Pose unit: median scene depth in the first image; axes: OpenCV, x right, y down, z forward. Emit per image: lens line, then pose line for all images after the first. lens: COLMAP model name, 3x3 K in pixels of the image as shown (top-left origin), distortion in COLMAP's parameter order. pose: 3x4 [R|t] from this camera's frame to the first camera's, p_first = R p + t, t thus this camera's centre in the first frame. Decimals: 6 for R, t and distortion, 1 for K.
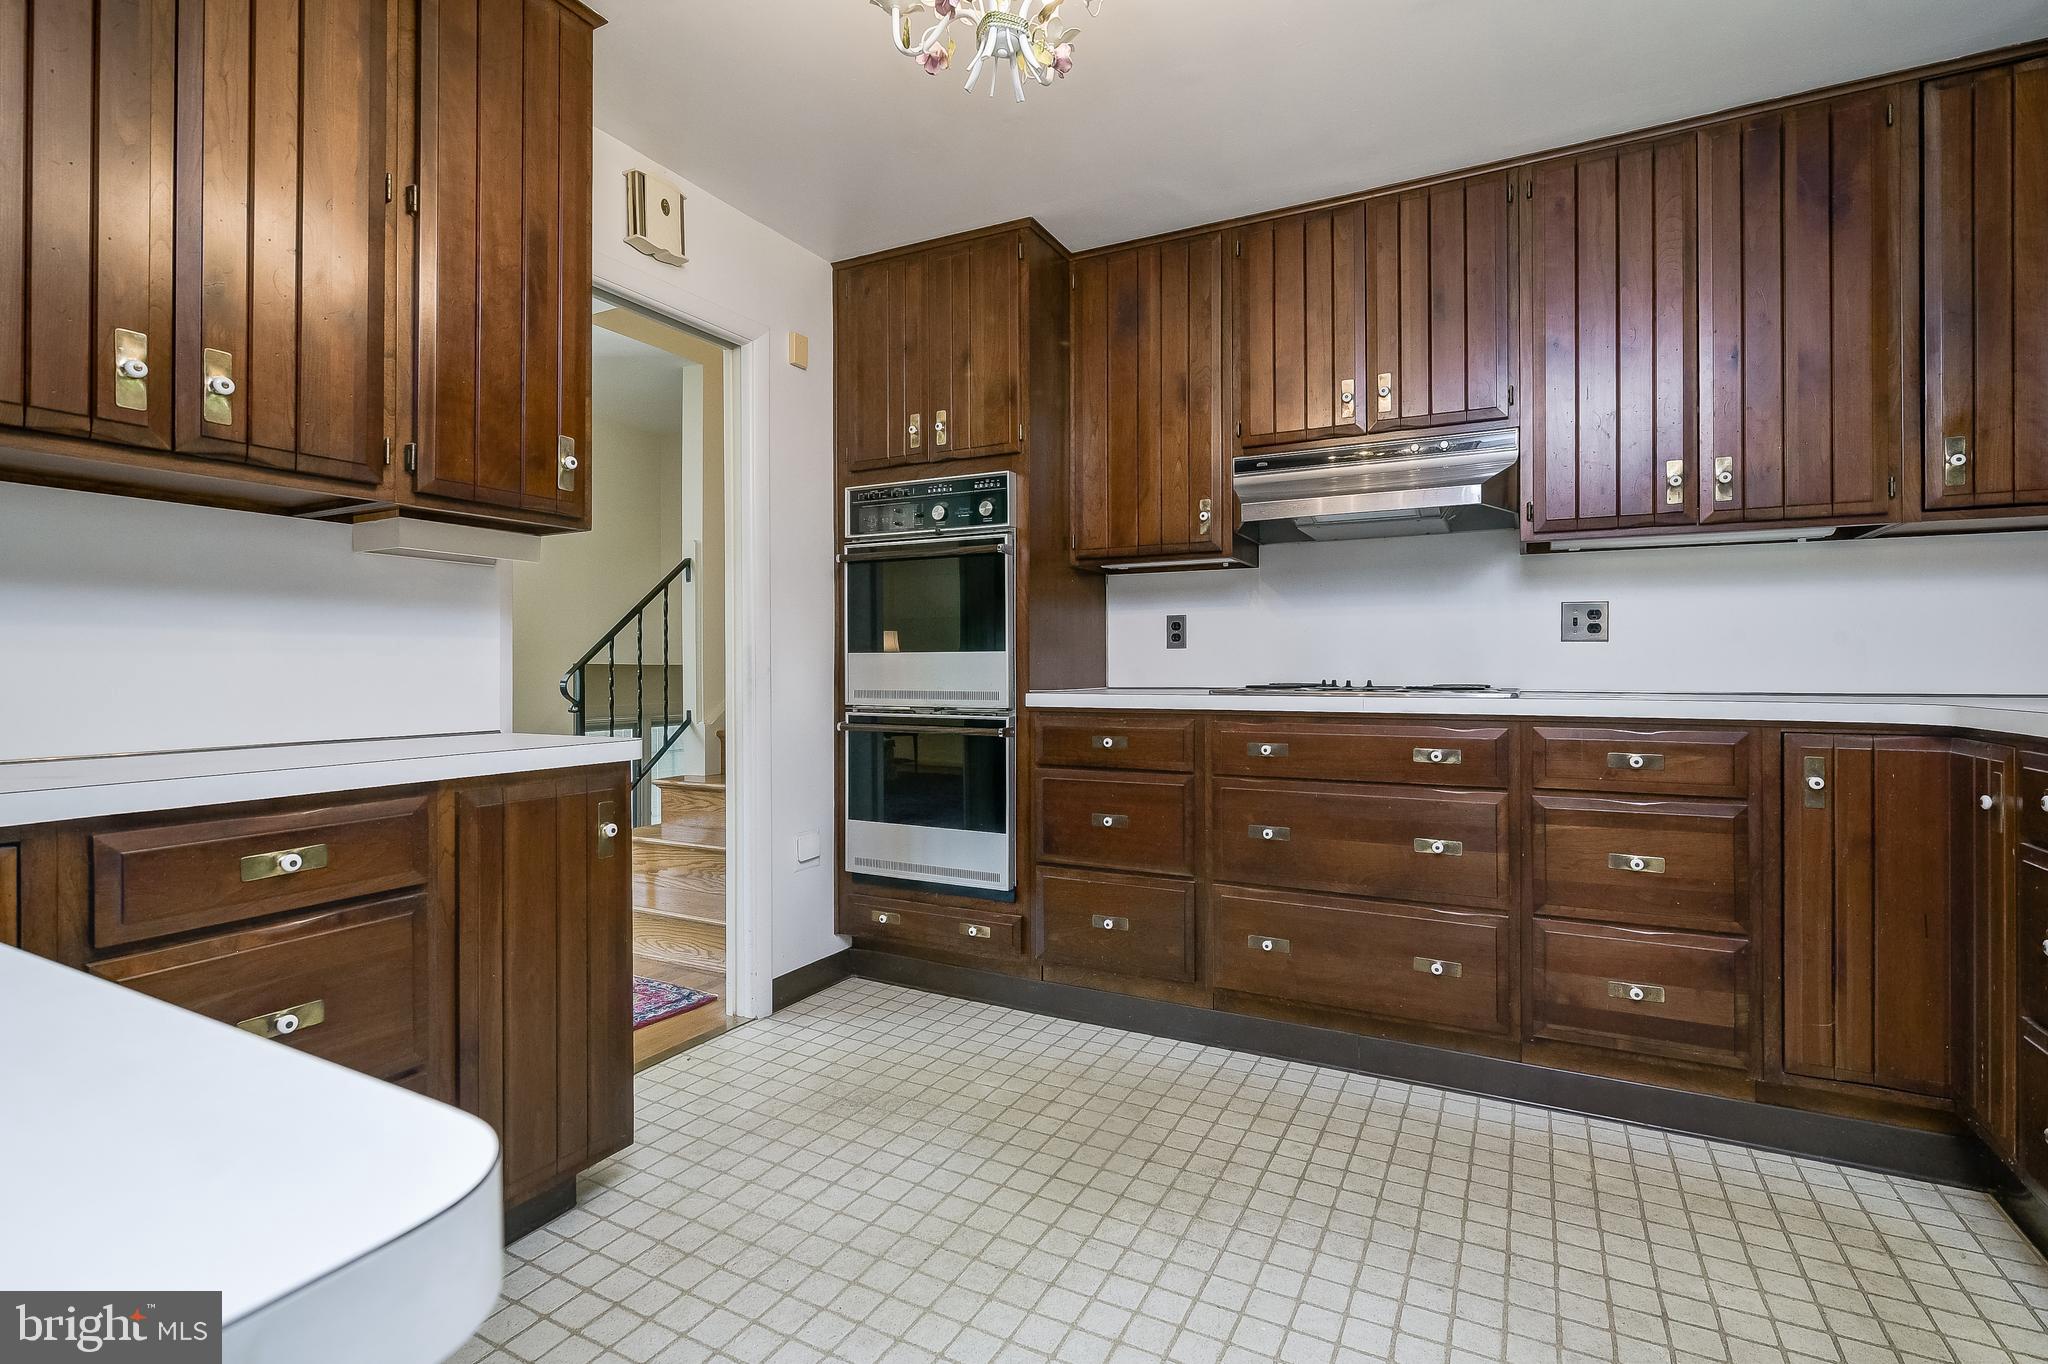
lens RADIAL K [[948.7, 0, 1025.3], [0, 948.7, 668.0], [0, 0, 1]] dist [0.000043, 0.001952]
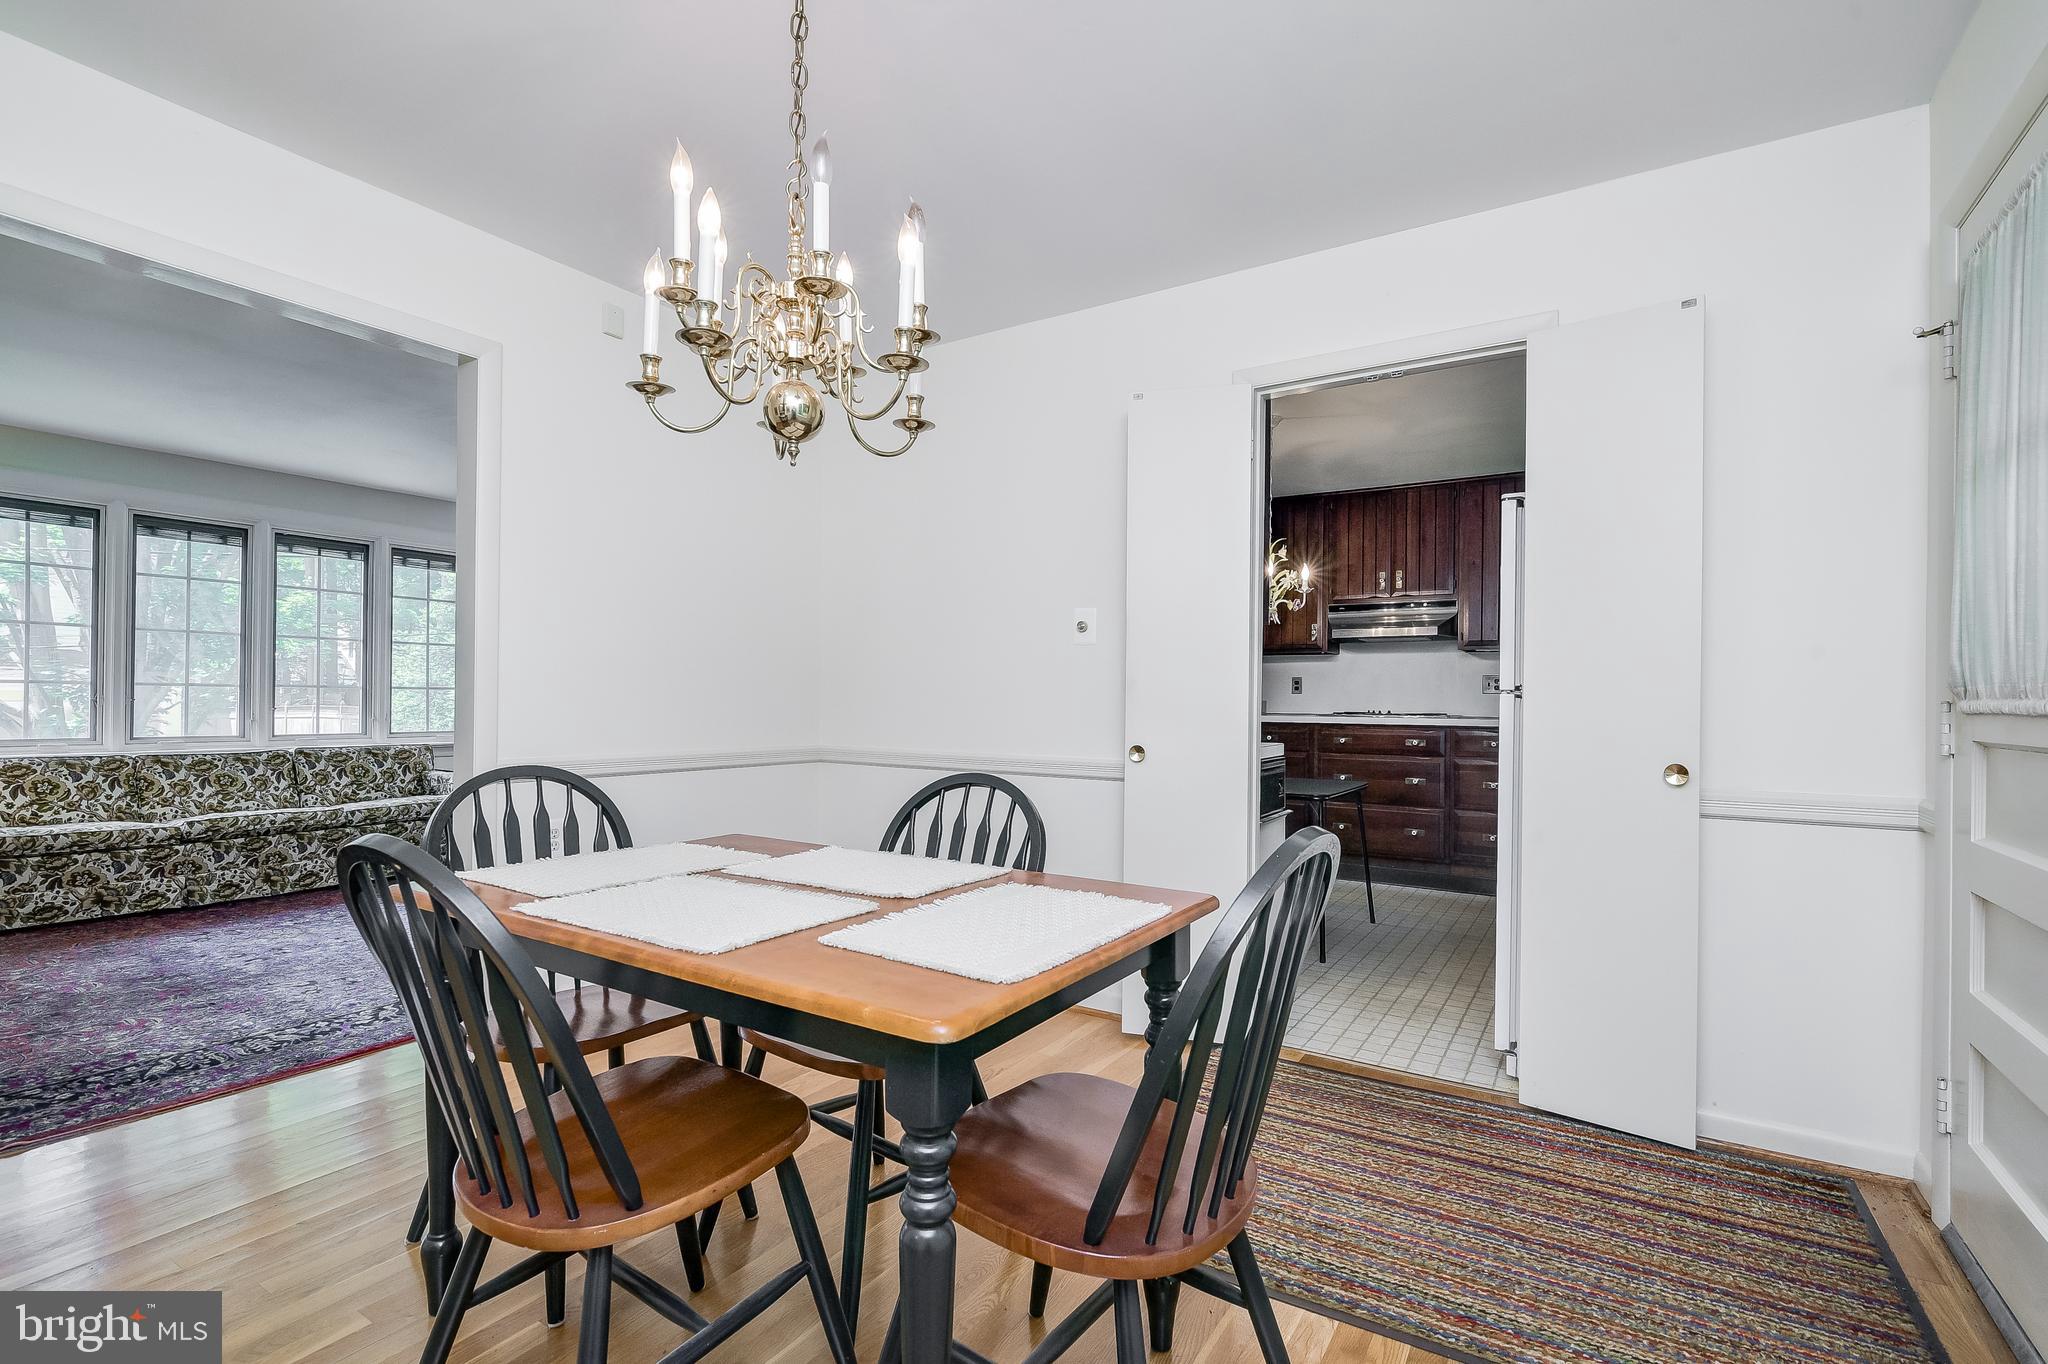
lens RADIAL K [[948.7, 0, 1026.4], [0, 948.7, 691.0], [0, 0, 1]] dist [0.000043, 0.001952]
pose [[0.996132, 0.009000, -0.087405, -0.300199], [-0.009173, 0.999957, -0.001577, -0.020690], [0.087387, 0.002373, 0.996172, -1.324960]]
